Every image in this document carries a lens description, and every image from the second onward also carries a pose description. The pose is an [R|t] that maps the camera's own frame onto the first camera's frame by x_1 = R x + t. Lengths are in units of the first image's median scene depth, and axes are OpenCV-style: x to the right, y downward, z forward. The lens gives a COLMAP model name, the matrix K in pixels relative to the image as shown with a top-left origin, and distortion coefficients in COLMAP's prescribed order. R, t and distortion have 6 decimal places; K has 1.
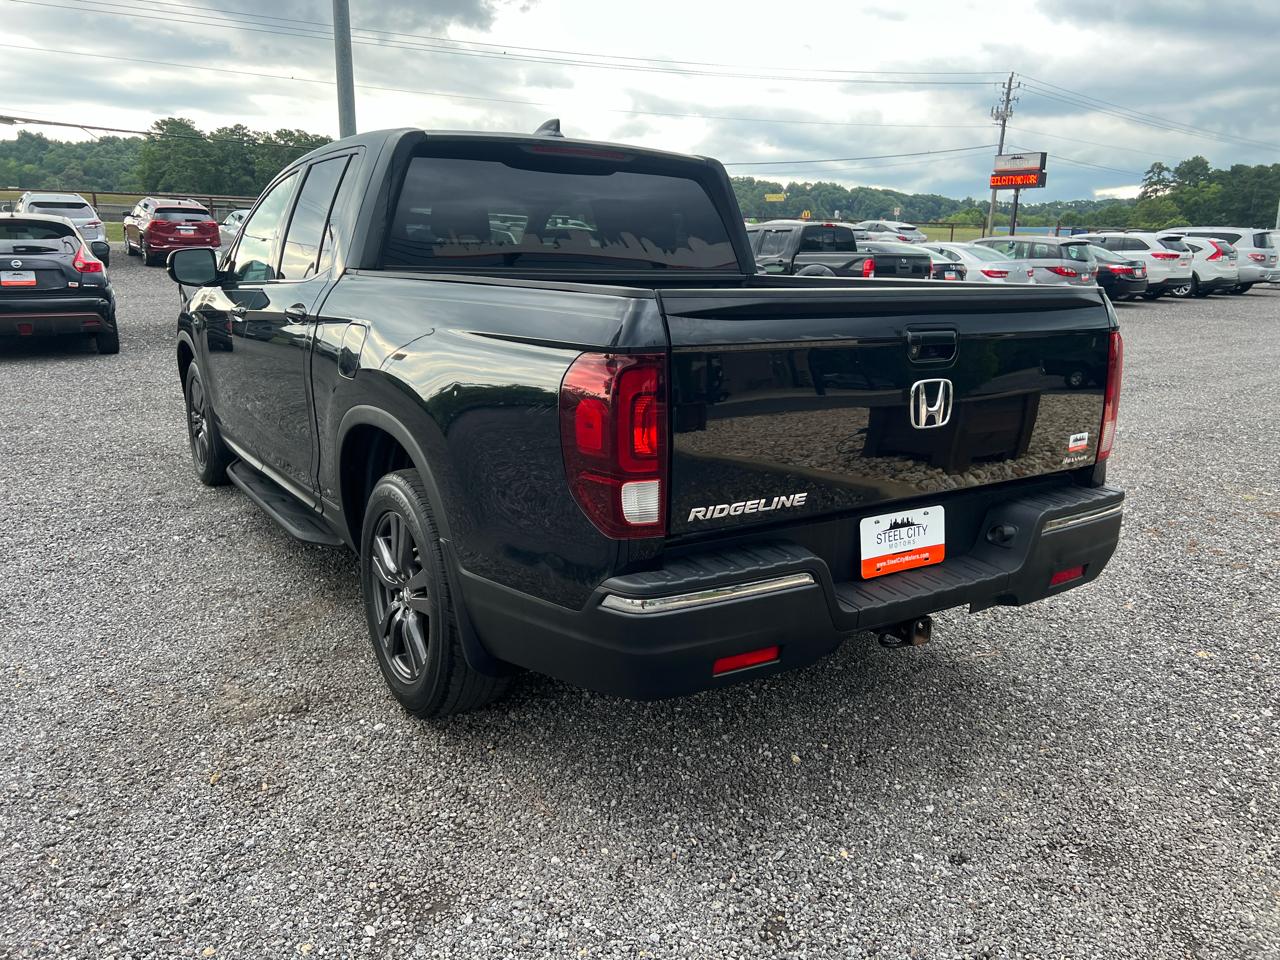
lens RADIAL K [[965.9, 0, 658.4], [0, 965.9, 478.7], [0, 0, 1]] dist [0.049951, -0.056777]
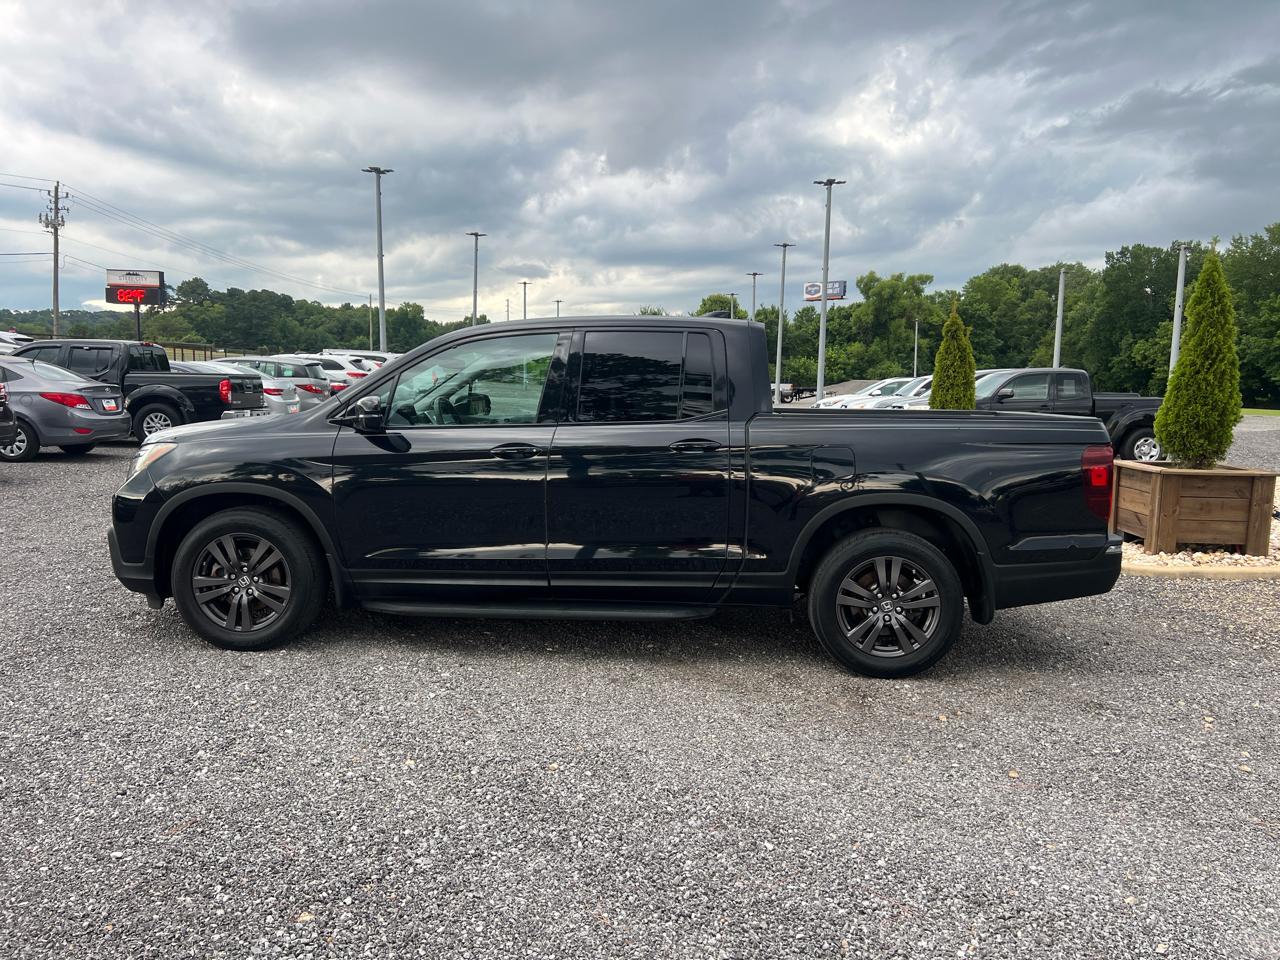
lens RADIAL K [[959.4, 0, 640.0], [0, 959.4, 480.0], [0, 0, 1]] dist [0.053035, -0.059734]
pose [[0.607345, -0.083785, 0.790008, -0.121260], [0.169059, 0.985277, -0.025474, -0.008284], [-0.776242, 0.149029, 0.612567, 0.019552]]
